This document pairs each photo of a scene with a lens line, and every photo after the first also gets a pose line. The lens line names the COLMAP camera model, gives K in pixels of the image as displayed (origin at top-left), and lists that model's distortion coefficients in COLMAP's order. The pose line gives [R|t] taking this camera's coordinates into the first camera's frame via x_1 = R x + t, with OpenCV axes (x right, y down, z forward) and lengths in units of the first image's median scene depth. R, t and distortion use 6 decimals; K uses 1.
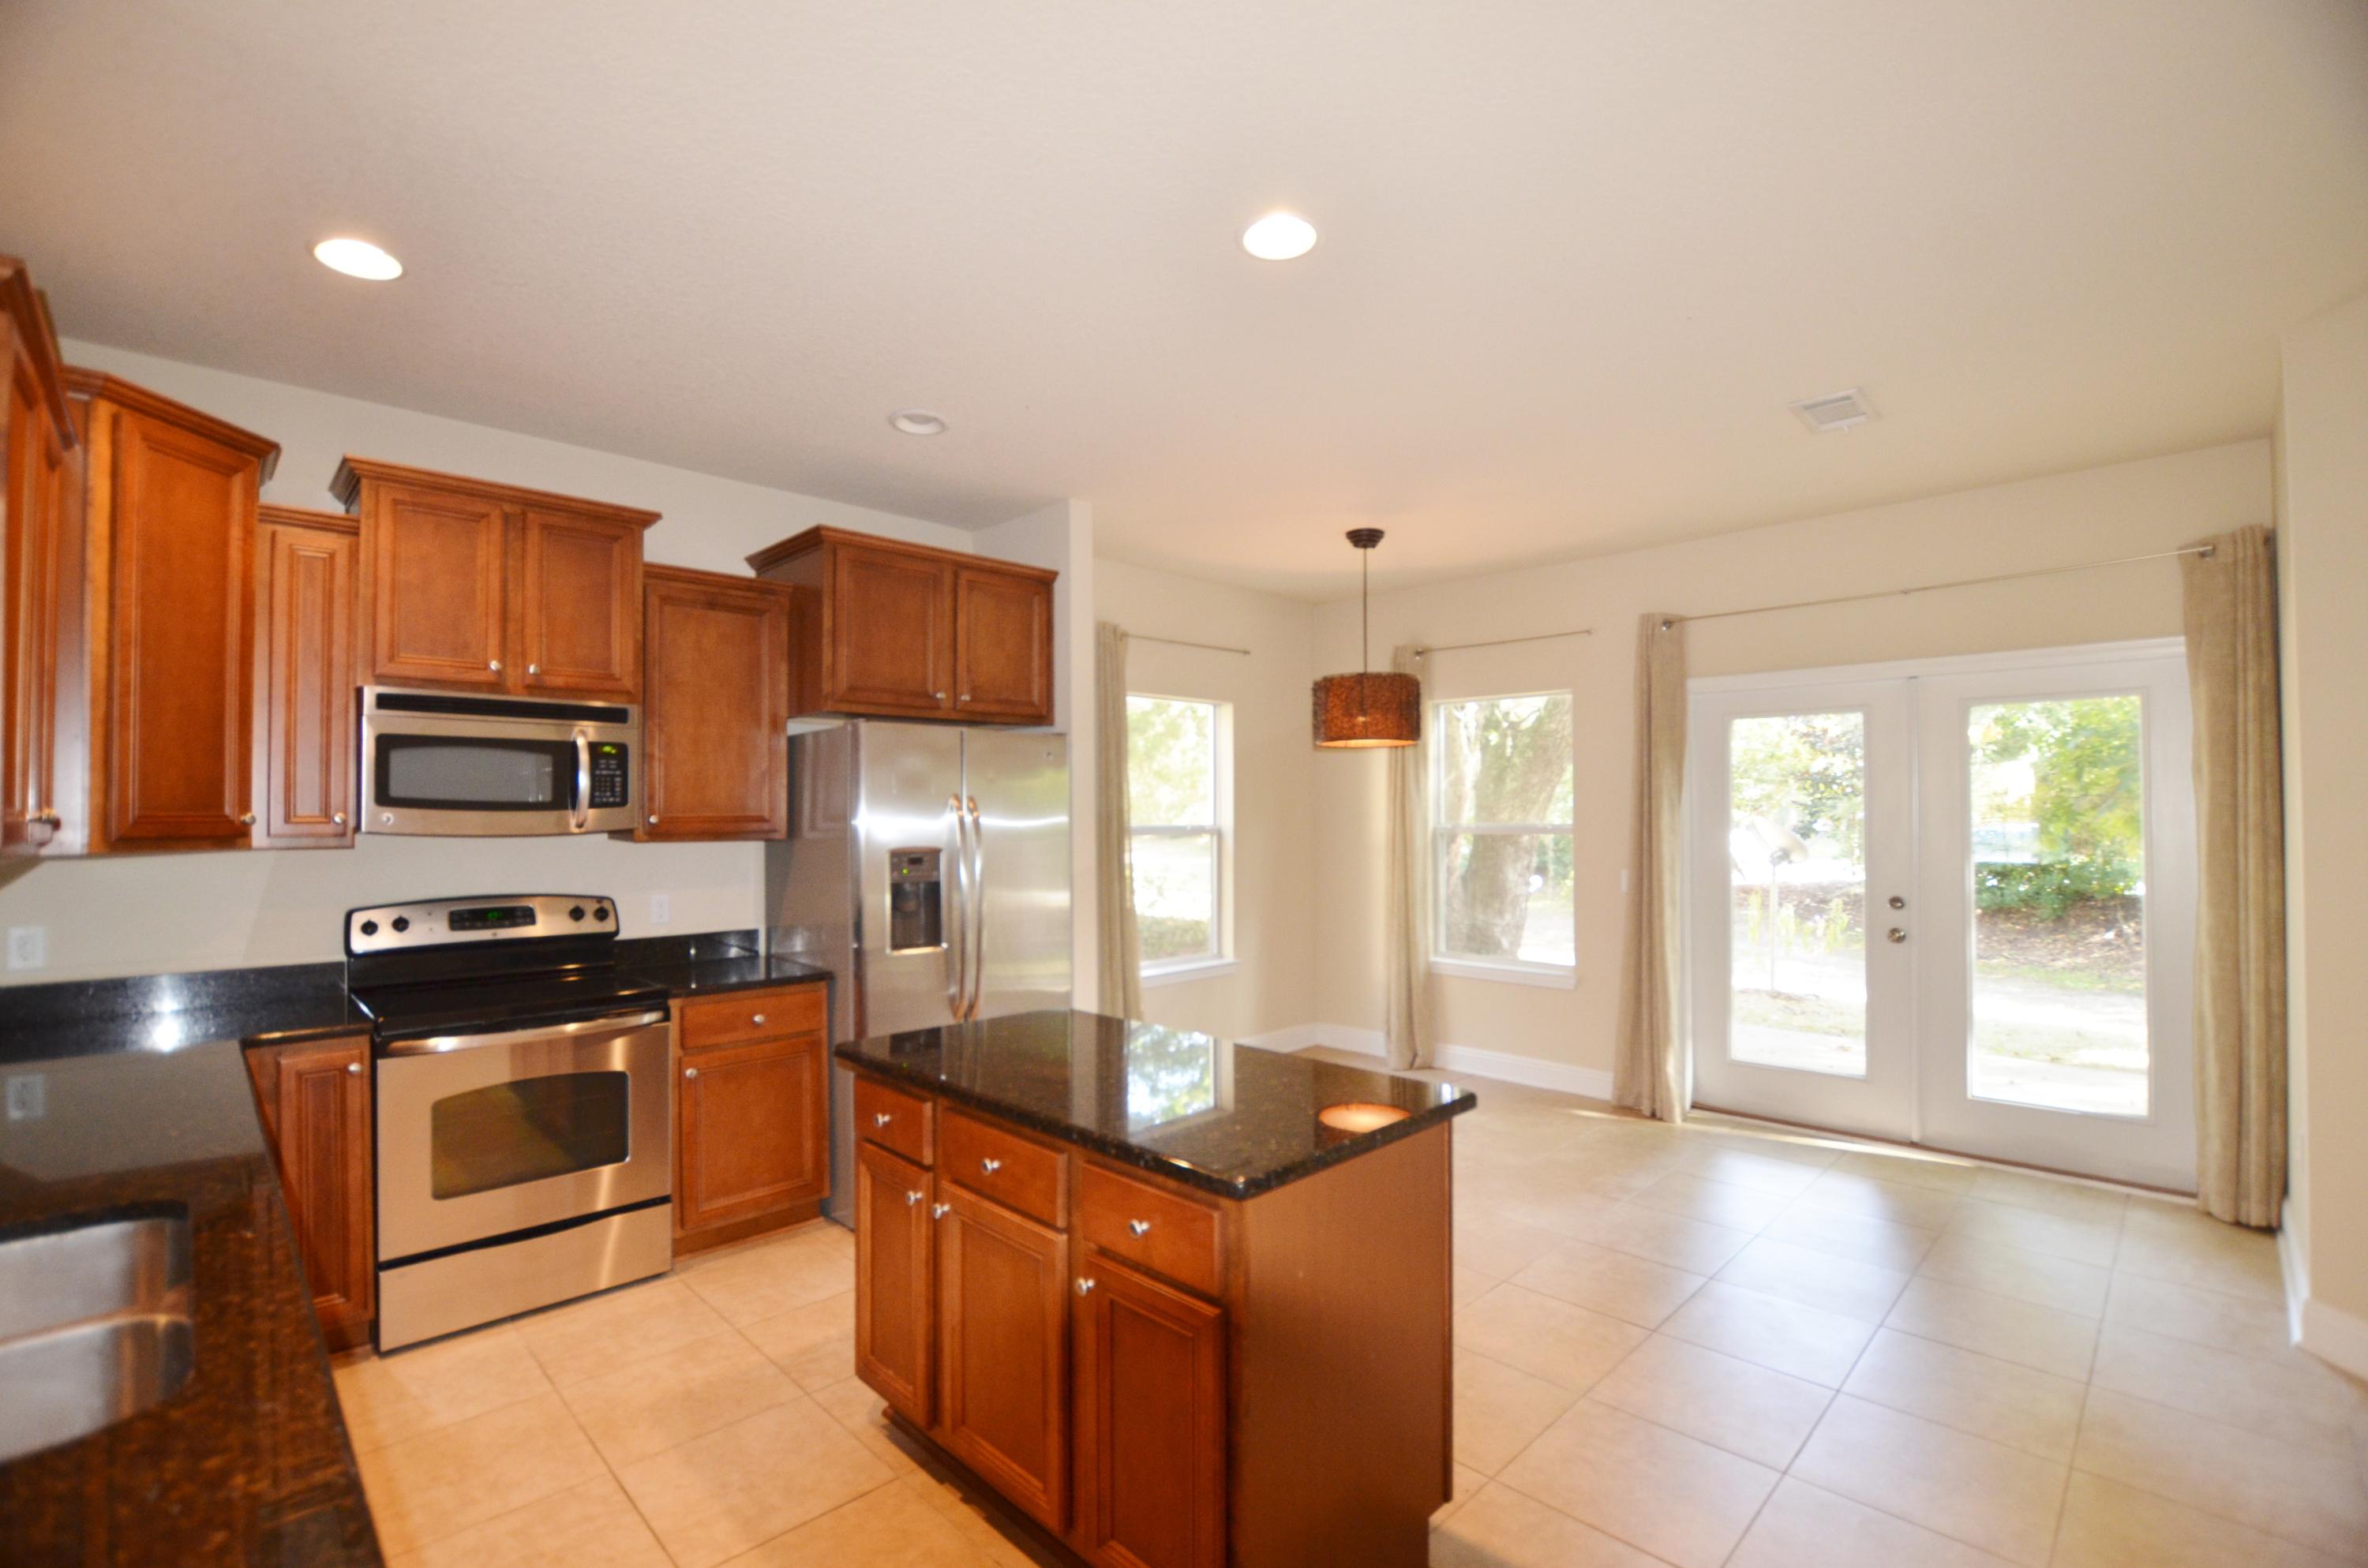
lens RADIAL K [[1038.5, 0, 1177.2], [0, 1038.5, 794.6], [0, 0, 1]] dist [-0.041460, 0.010868]
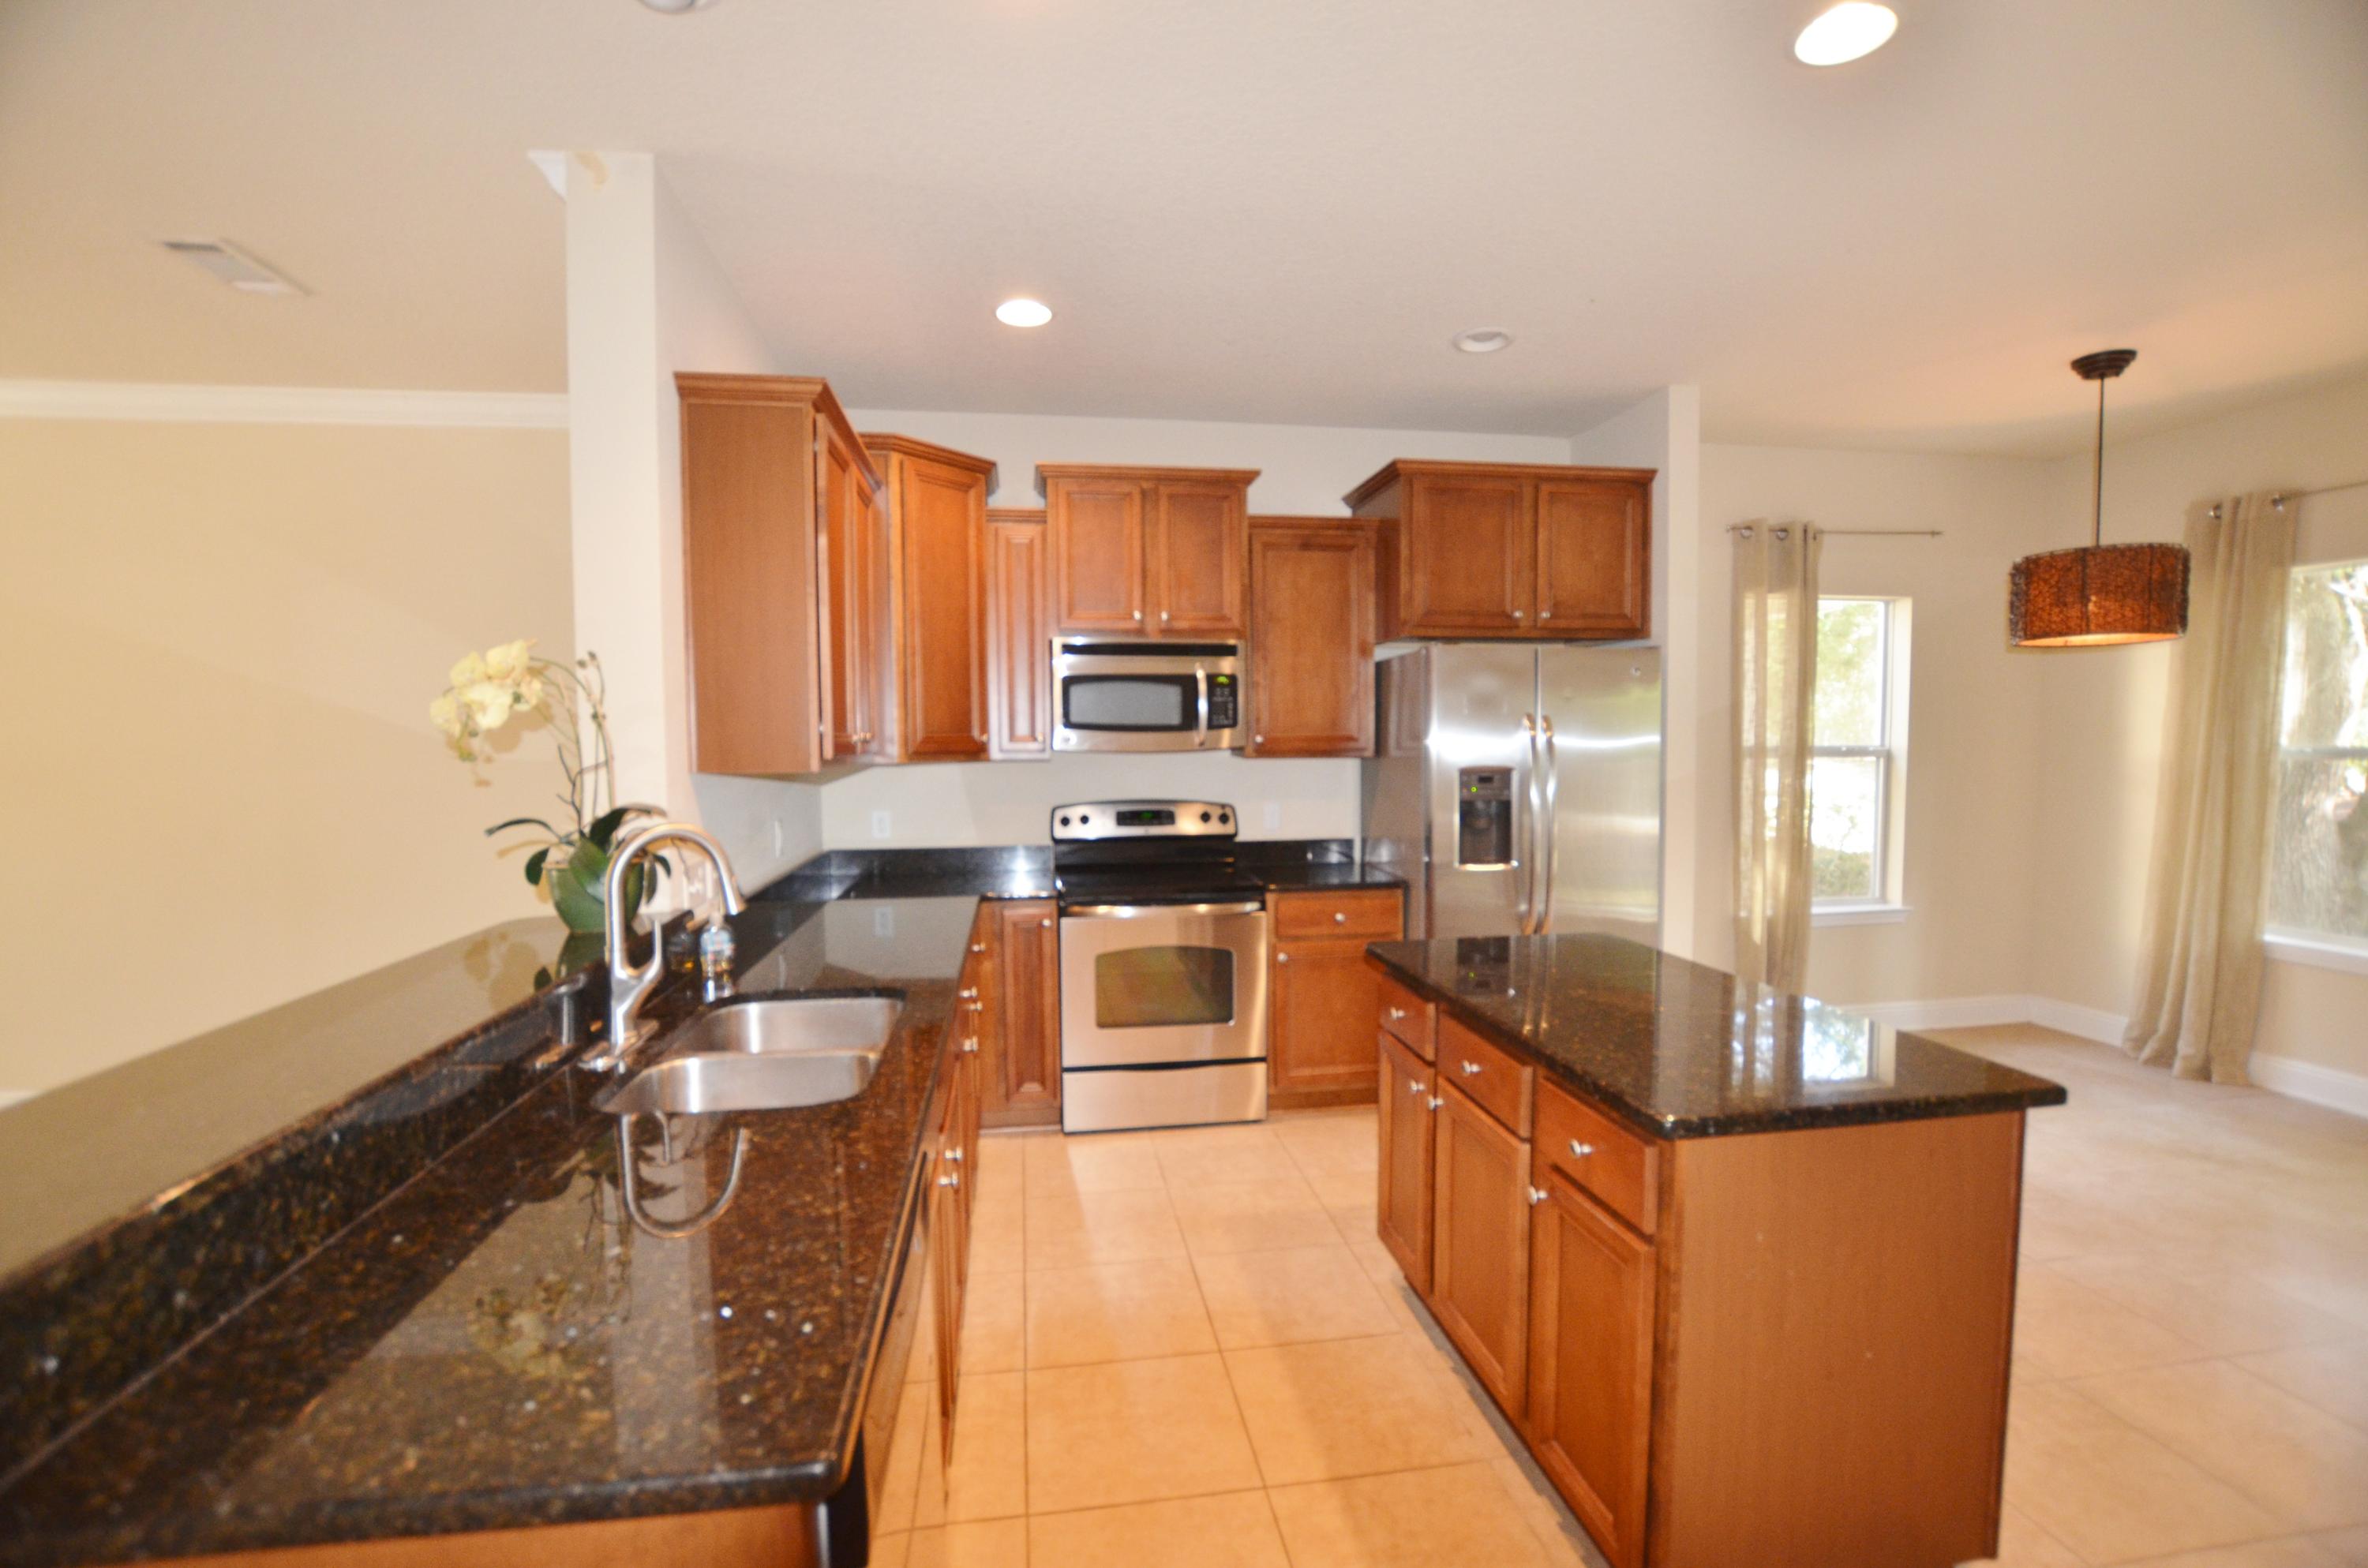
lens RADIAL K [[1038.5, 0, 1177.2], [0, 1038.5, 794.6], [0, 0, 1]] dist [-0.041460, 0.010868]
pose [[0.810485, 0.031401, -0.584918, 0.098913], [0.014770, 0.997149, 0.073998, -0.001312], [0.585574, -0.068614, 0.807710, -0.005352]]
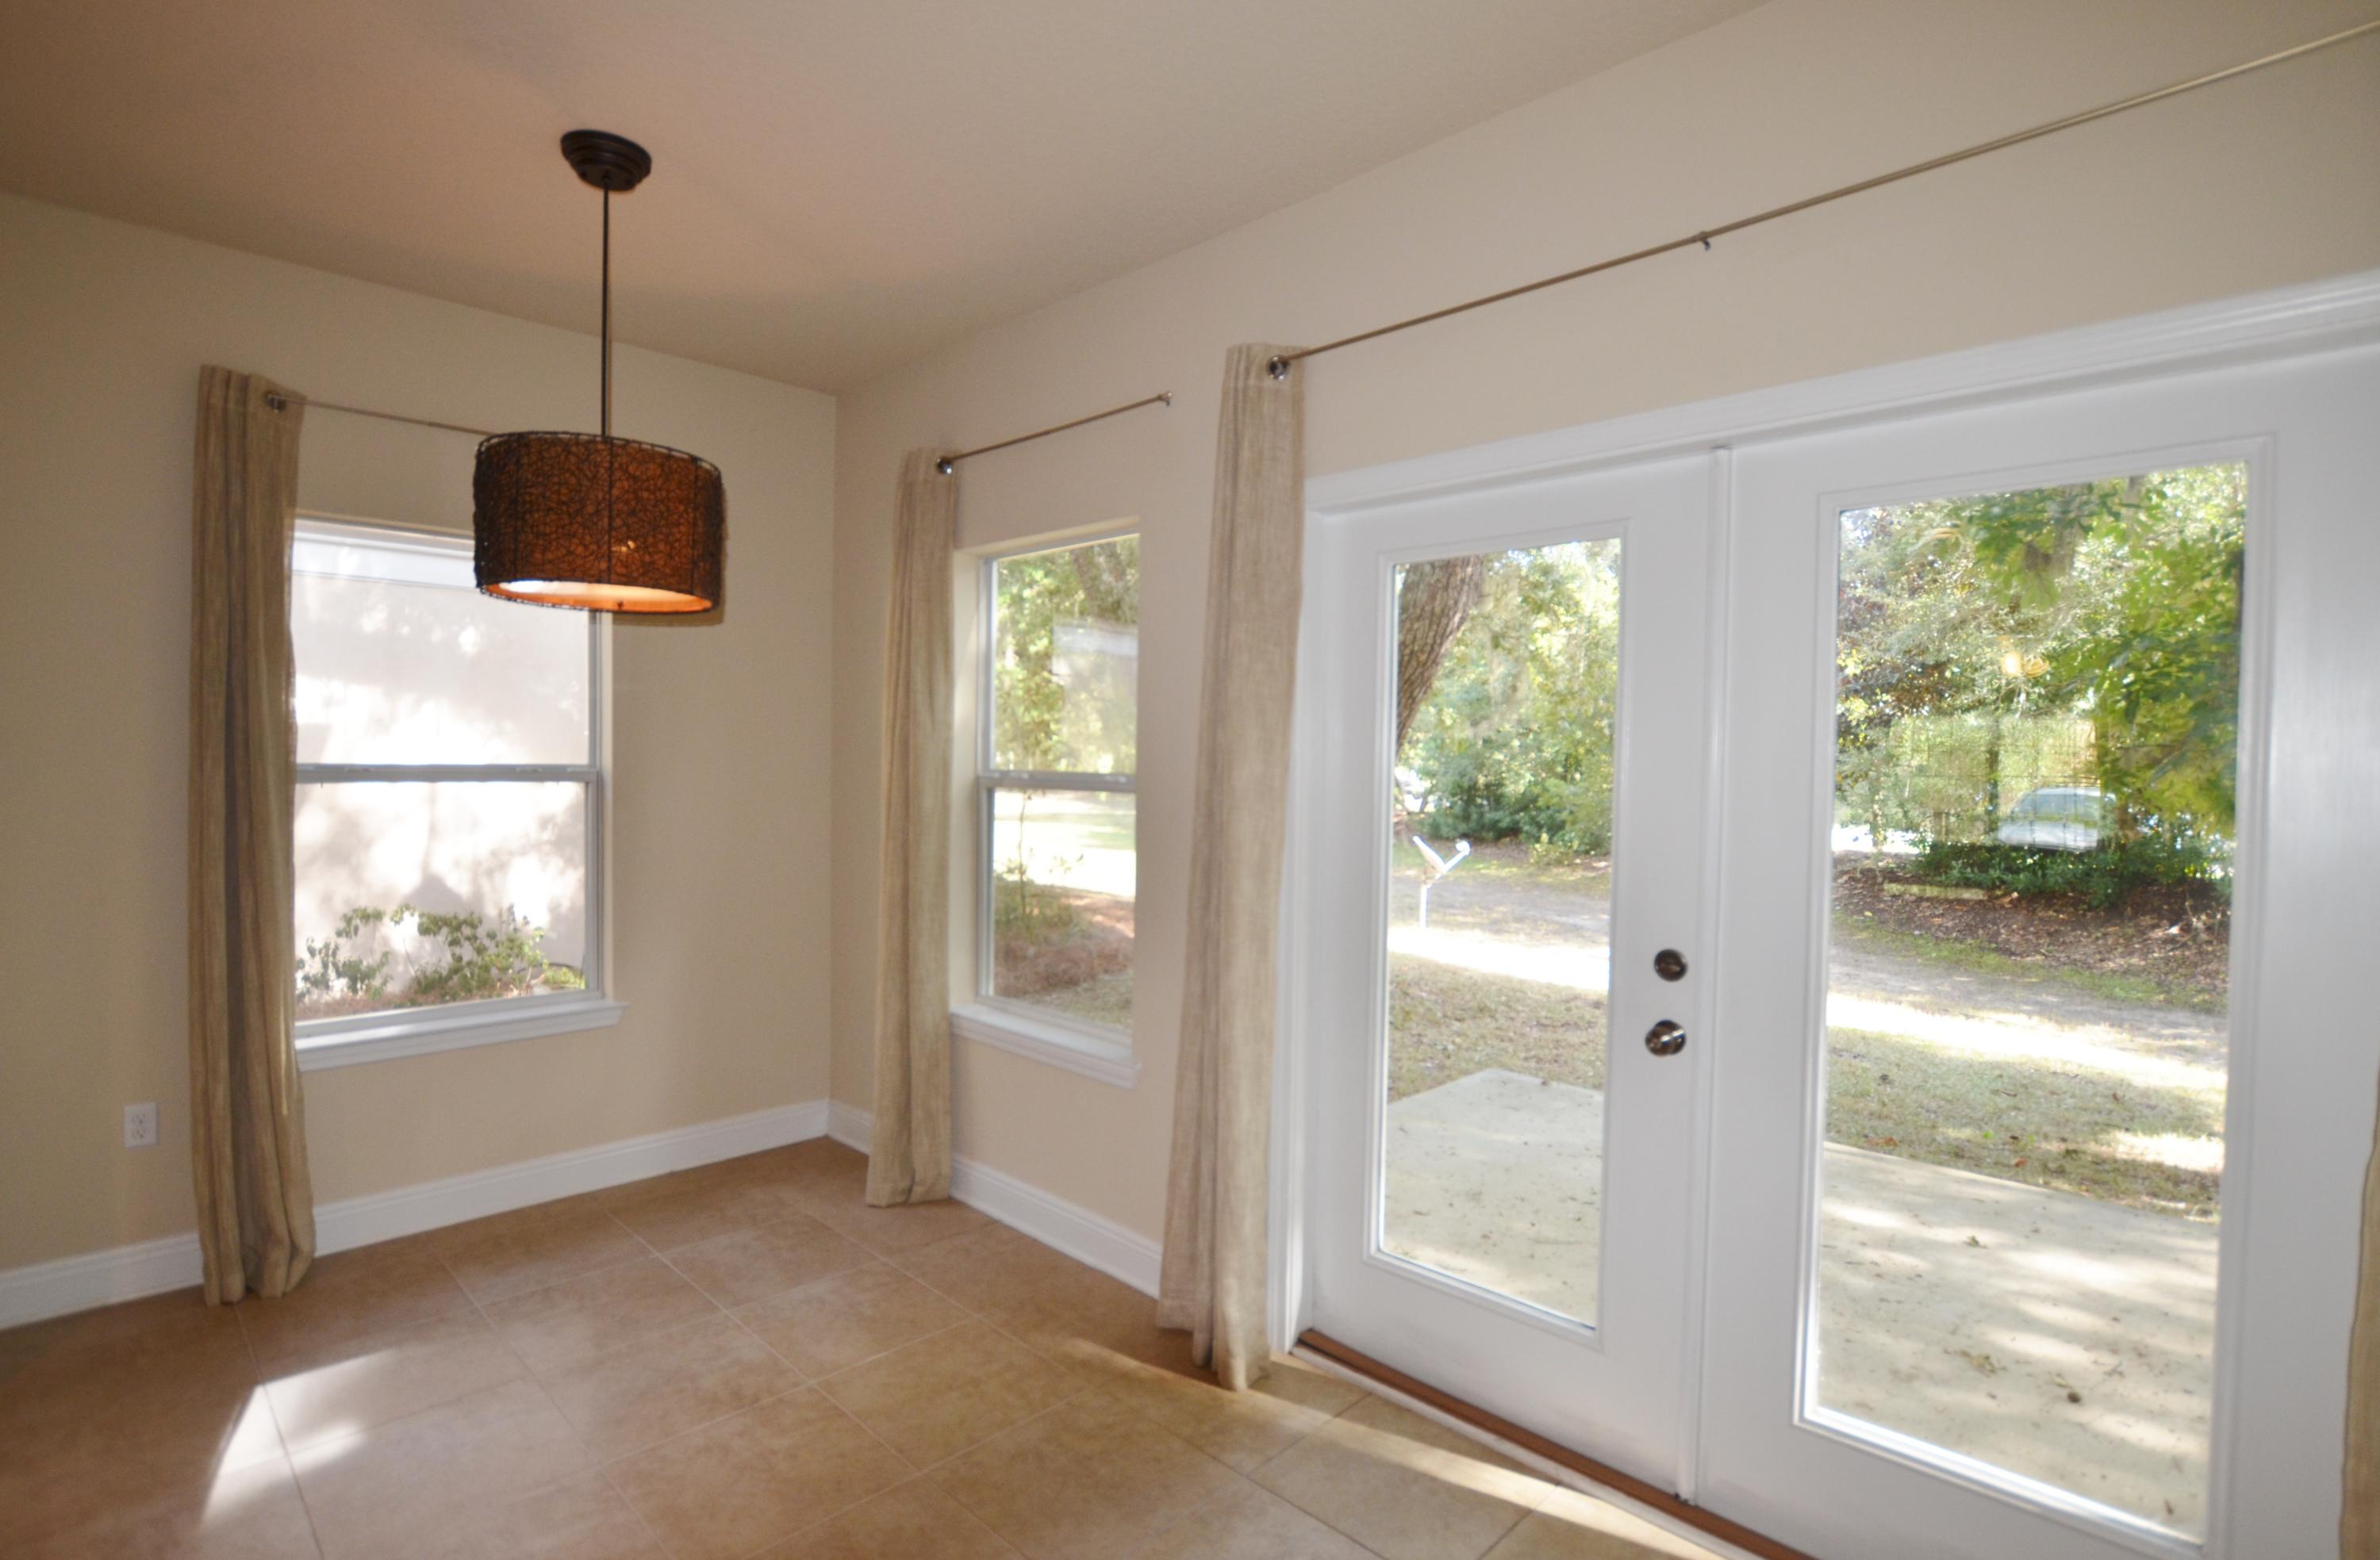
lens RADIAL K [[1142.3, 0, 1191.1], [0, 1142.3, 793.6], [0, 0, 1]] dist [-0.024547, 0.000116]
pose [[0.999705, 0.015126, 0.019007, 0.592699], [-0.016023, 0.998720, 0.047983, 0.014372], [-0.018257, -0.048274, 0.998667, 0.625024]]
